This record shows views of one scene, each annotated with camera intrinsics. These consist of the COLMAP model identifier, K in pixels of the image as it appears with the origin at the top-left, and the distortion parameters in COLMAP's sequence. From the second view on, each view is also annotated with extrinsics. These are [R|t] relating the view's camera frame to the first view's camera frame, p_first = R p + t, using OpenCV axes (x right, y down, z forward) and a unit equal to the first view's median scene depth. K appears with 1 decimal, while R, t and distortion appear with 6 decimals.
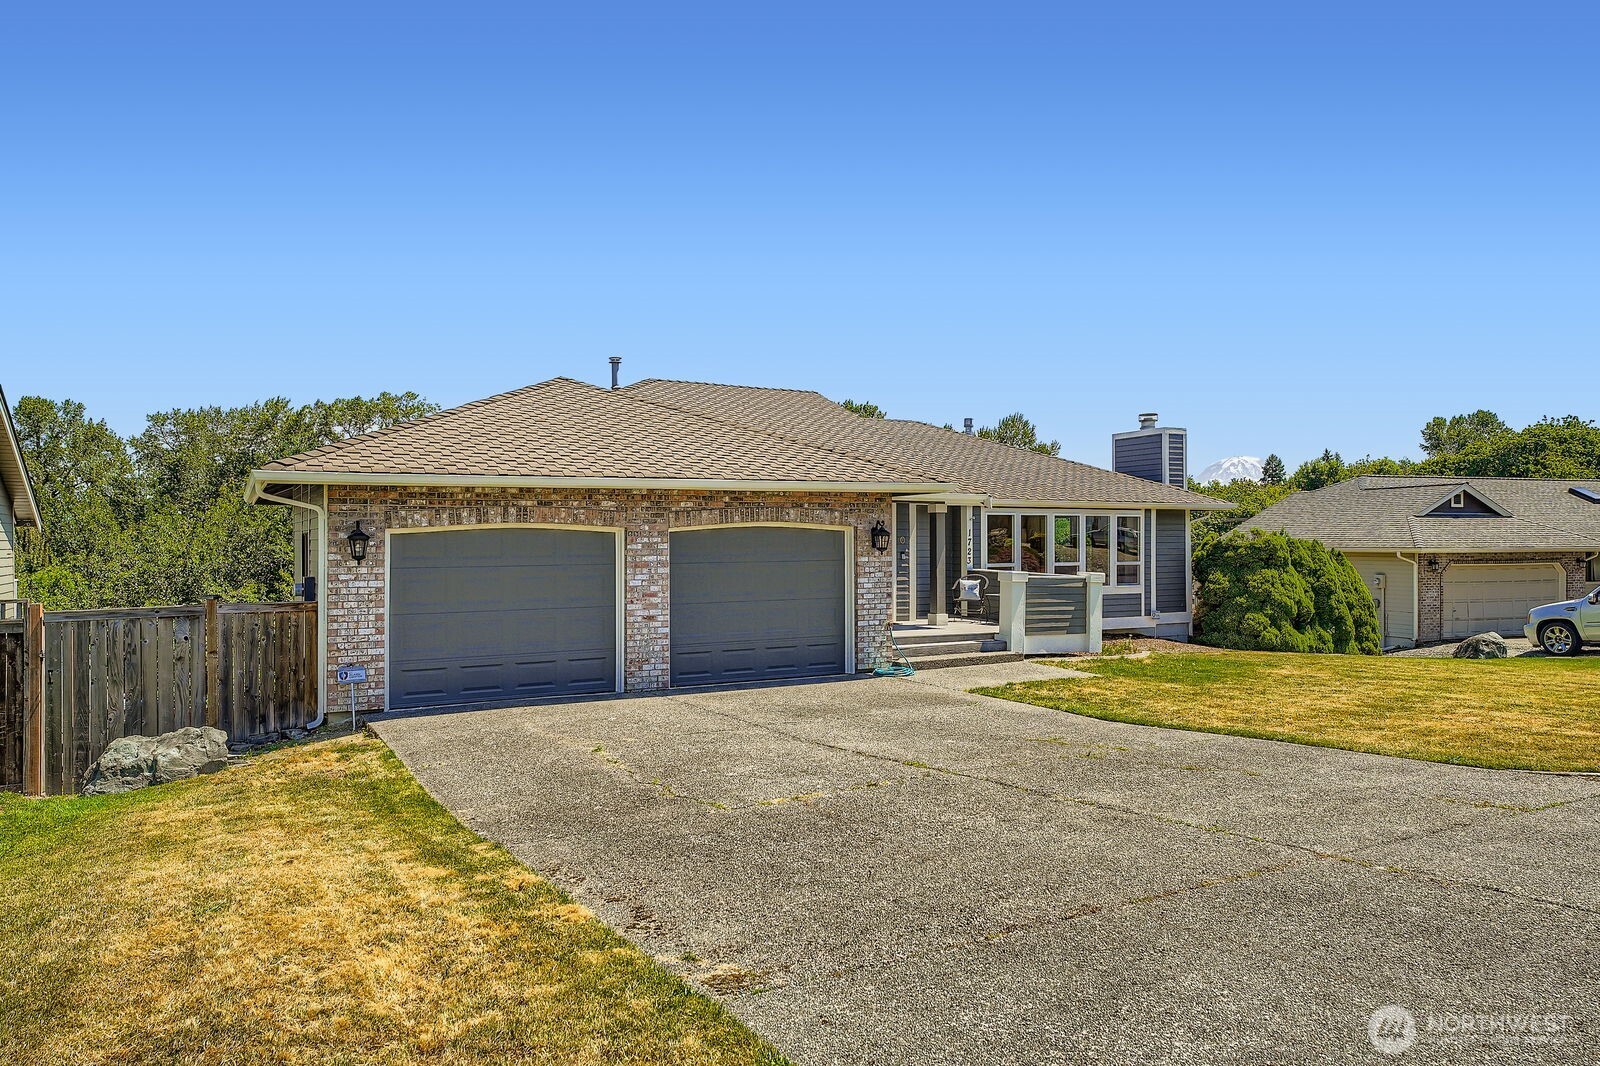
lens RADIAL K [[1106.0, 0, 806.4], [0, 1106.0, 541.3], [0, 0, 1]] dist [0.029604, -0.002802]
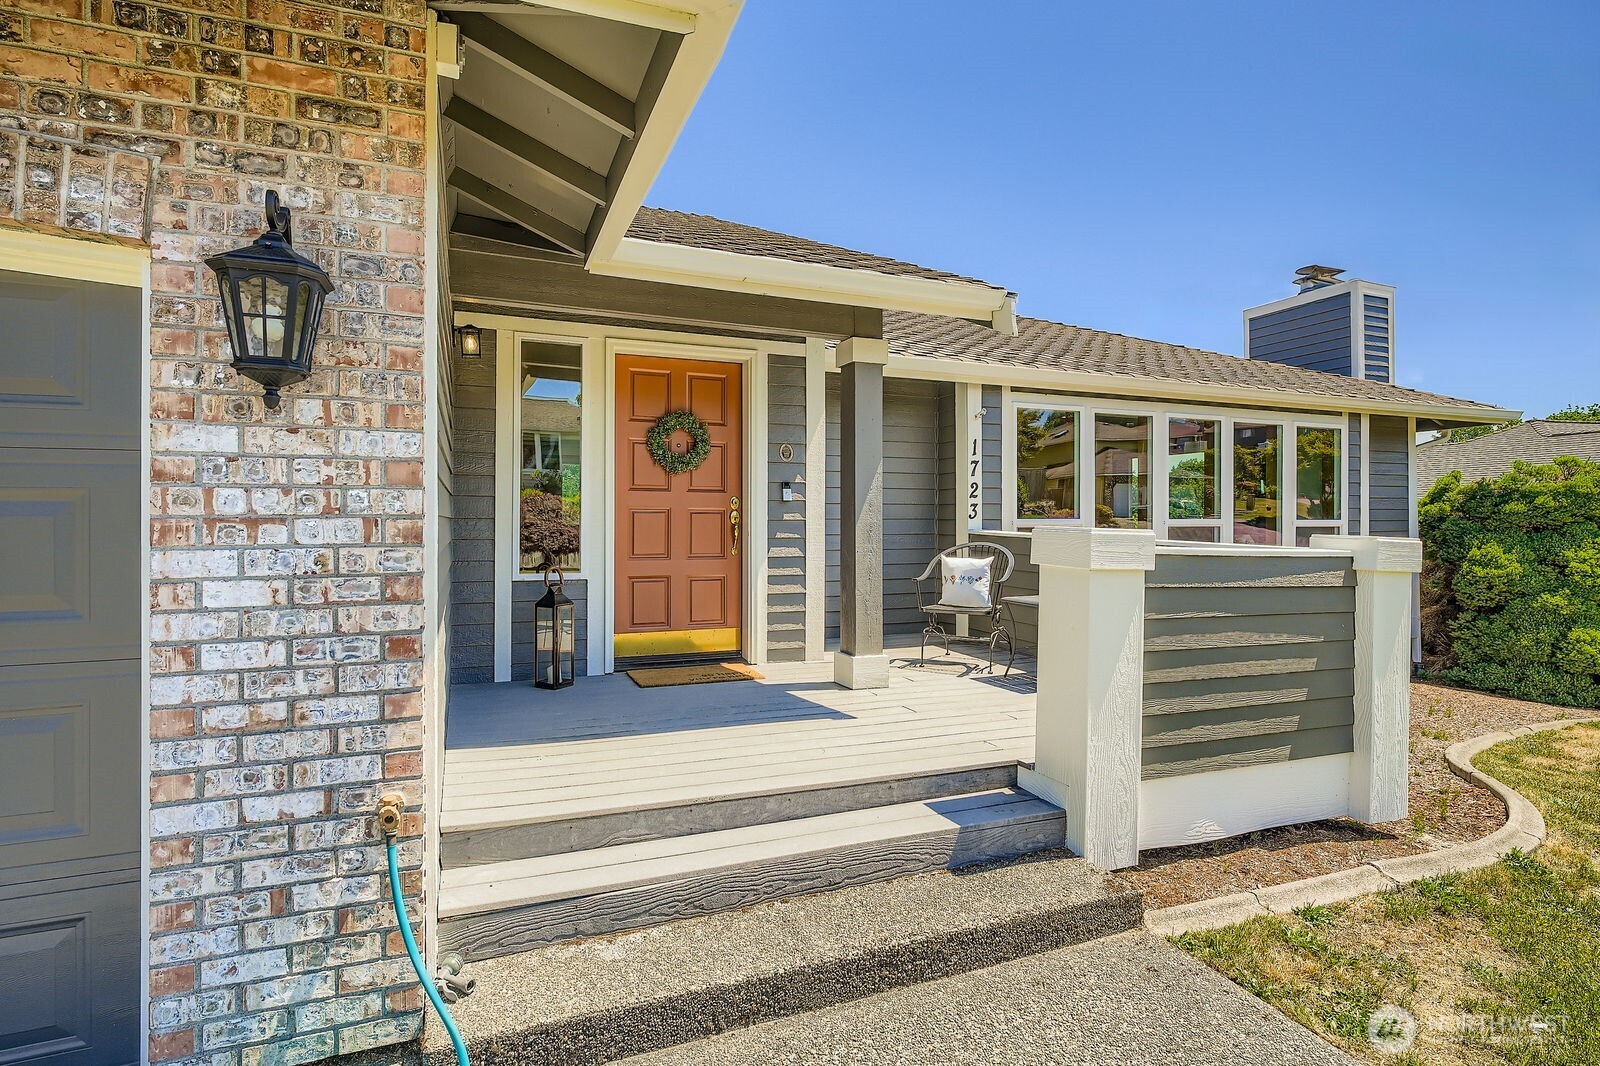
lens RADIAL K [[820.3, 0, 801.3], [0, 820.3, 518.0], [0, 0, 1]] dist [-0.001203, 0.000045]
pose [[0.992324, 0.002400, -0.123641, 0.137760], [-0.003072, 0.999982, -0.005247, 0.025025], [0.123626, 0.005587, 0.992313, 0.772819]]
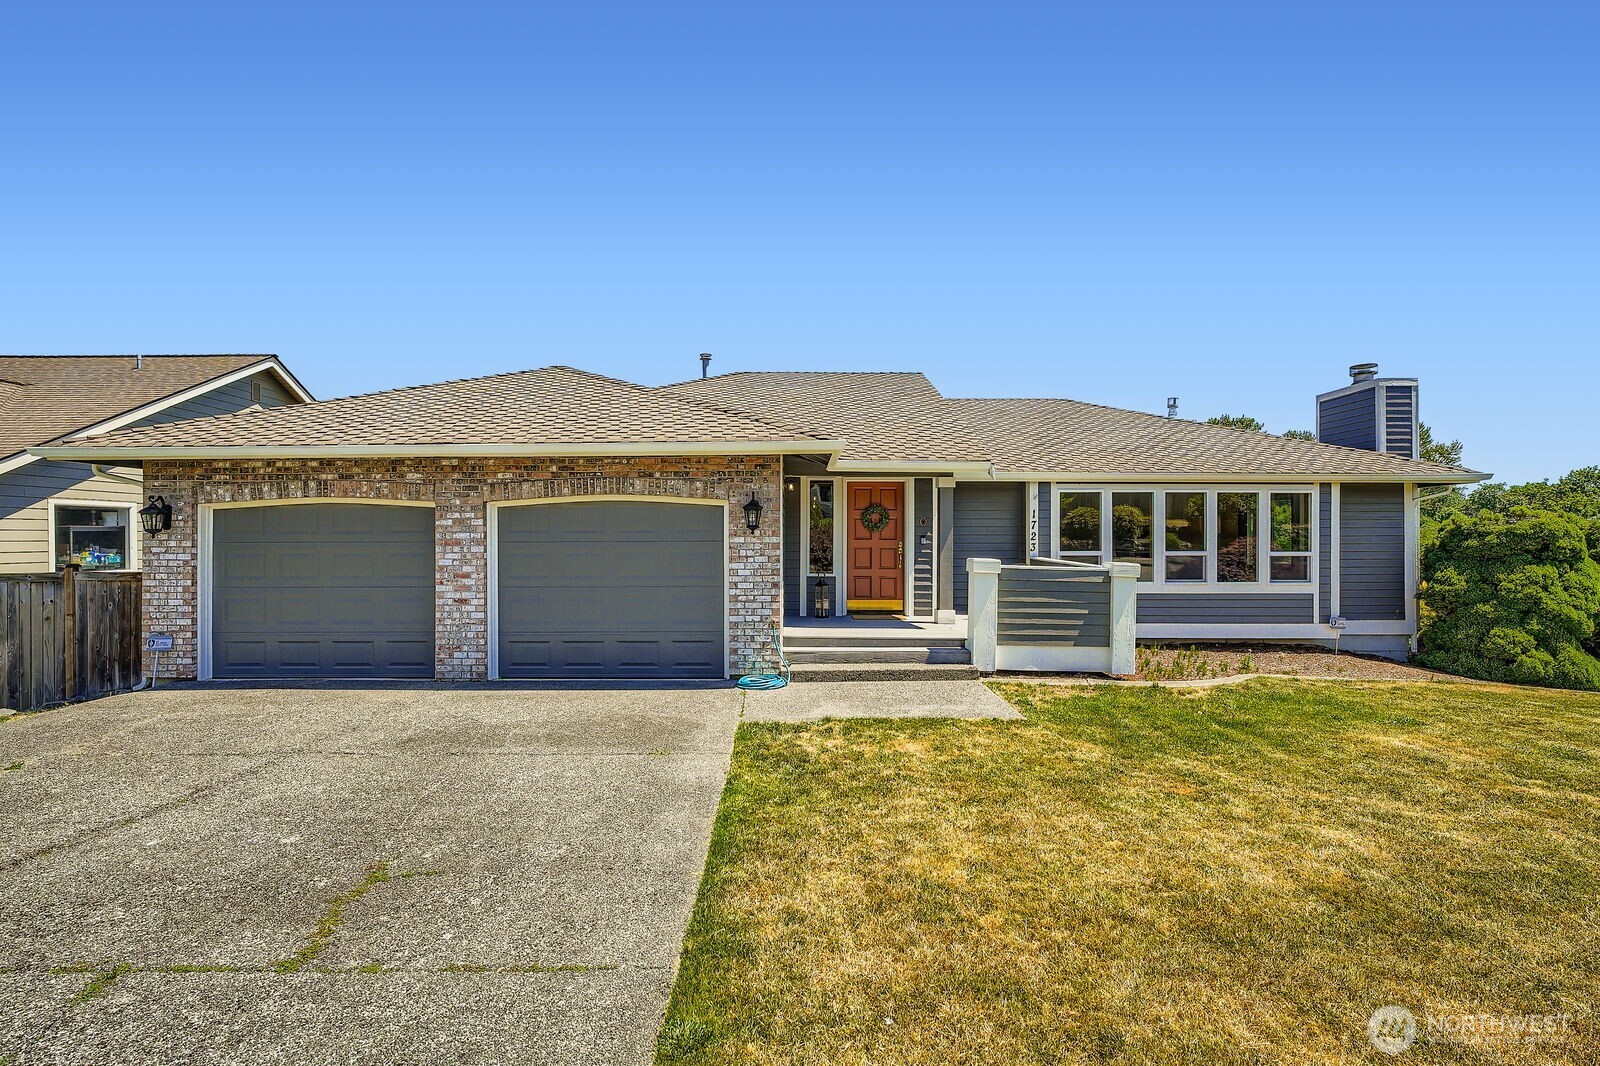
lens RADIAL K [[792.8, 0, 787.5], [0, 792.8, 538.3], [0, 0, 1]] dist [-0.016680, 0.003014]
pose [[0.869879, 0.003577, -0.493252, 0.322285], [-0.004103, 0.999992, 0.000017, 0.013000], [0.493248, 0.002009, 0.869886, 0.446240]]
